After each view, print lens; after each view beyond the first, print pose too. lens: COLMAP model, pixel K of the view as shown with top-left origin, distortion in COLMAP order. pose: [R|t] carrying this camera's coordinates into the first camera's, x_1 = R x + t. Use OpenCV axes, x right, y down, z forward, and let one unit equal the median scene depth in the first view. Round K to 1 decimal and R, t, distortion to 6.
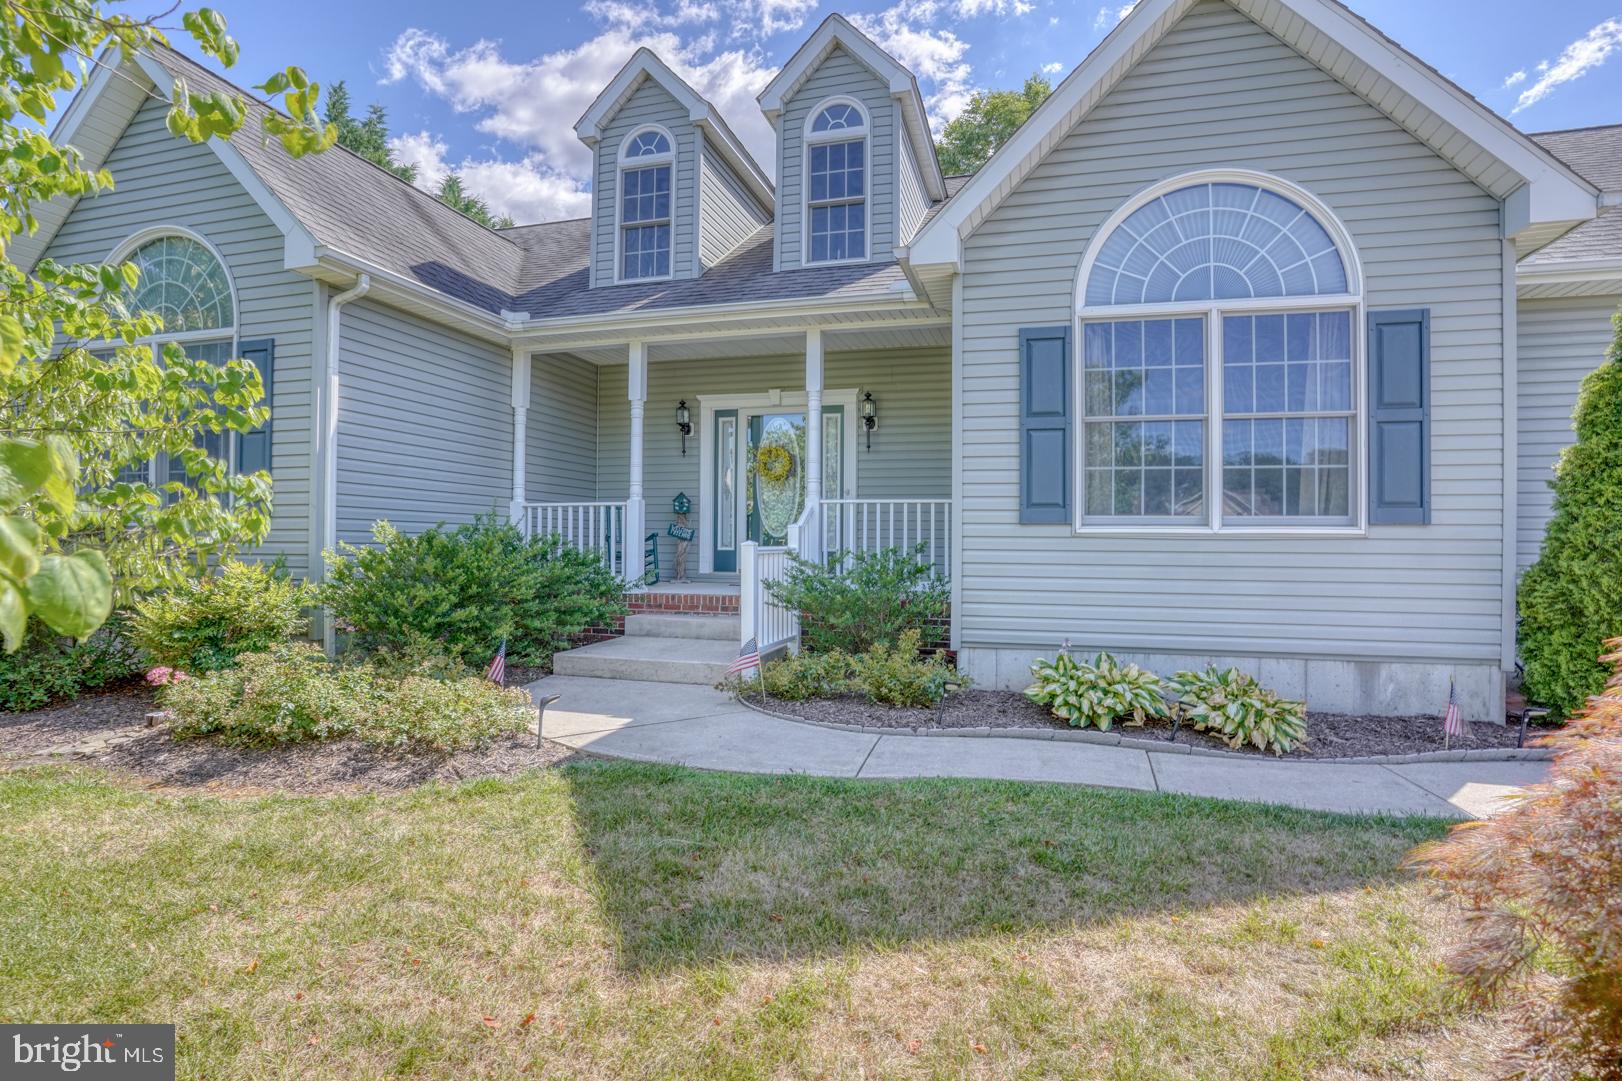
lens RADIAL K [[836.5, 0, 802.8], [0, 836.5, 536.3], [0, 0, 1]] dist [-0.070682, 0.026153]
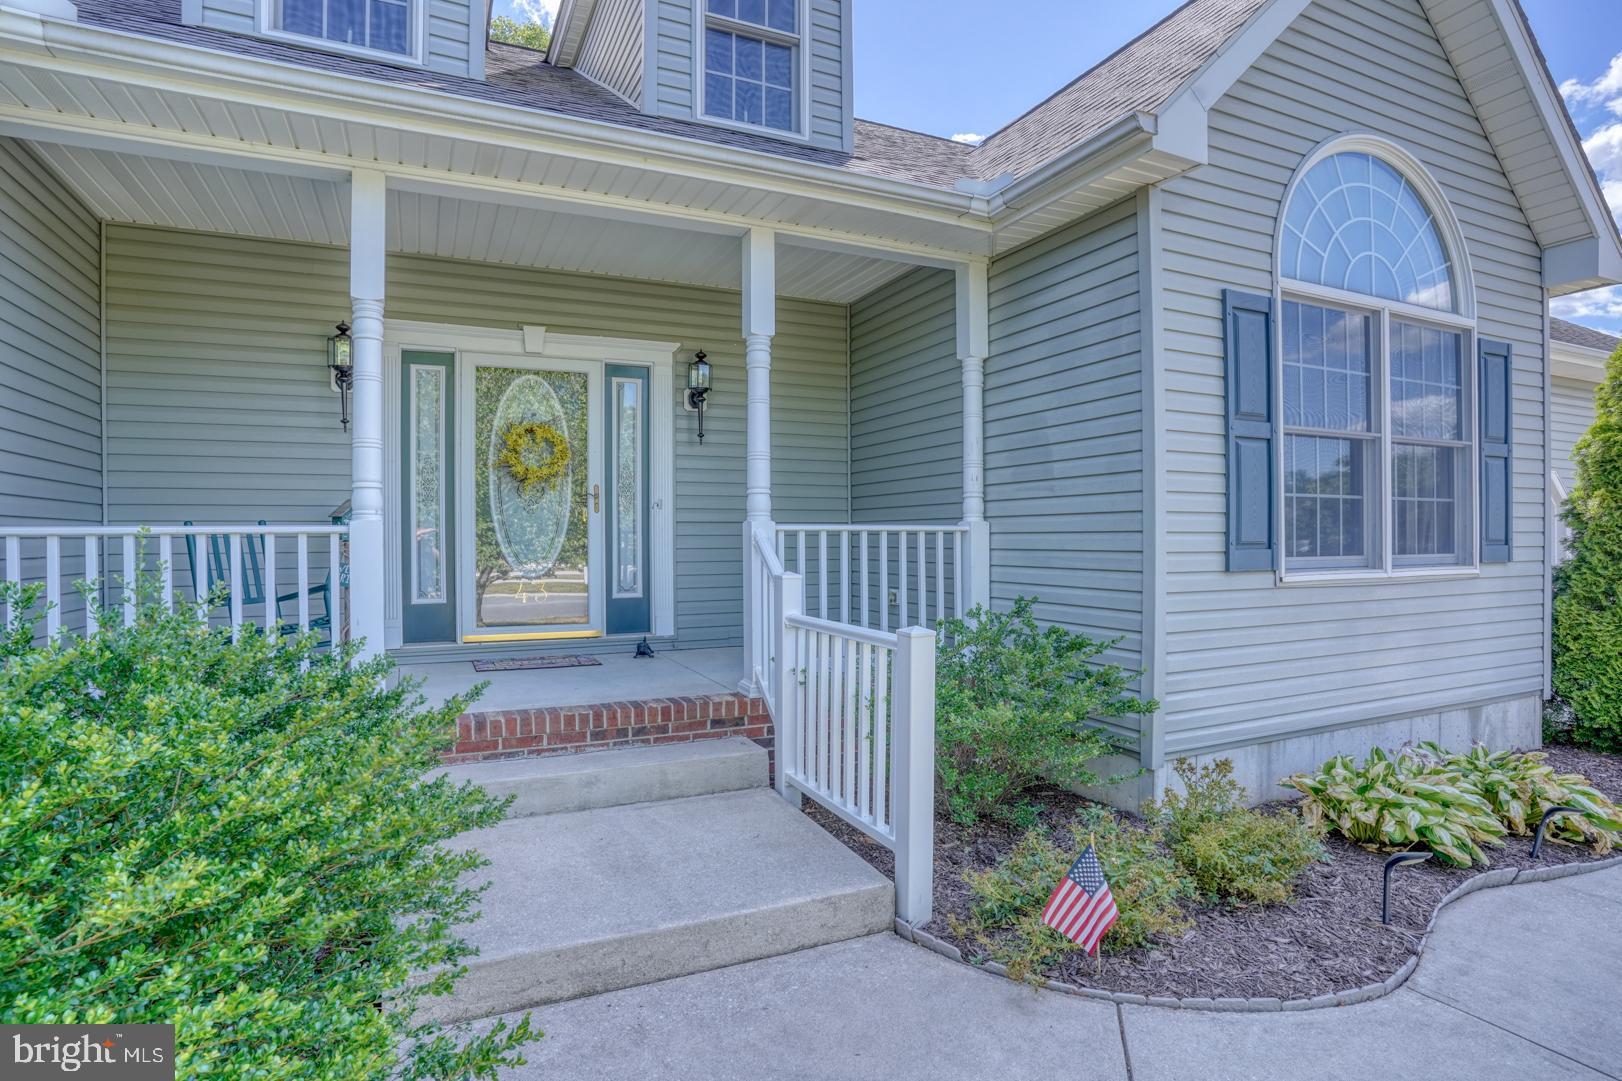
lens RADIAL K [[836.5, 0, 816.7], [0, 836.5, 541.7], [0, 0, 1]] dist [-0.070682, 0.026153]
pose [[0.746274, -0.016917, 0.665424, -0.449096], [0.008431, 0.999837, 0.015963, -0.053806], [-0.665586, -0.006303, 0.746295, 0.714196]]
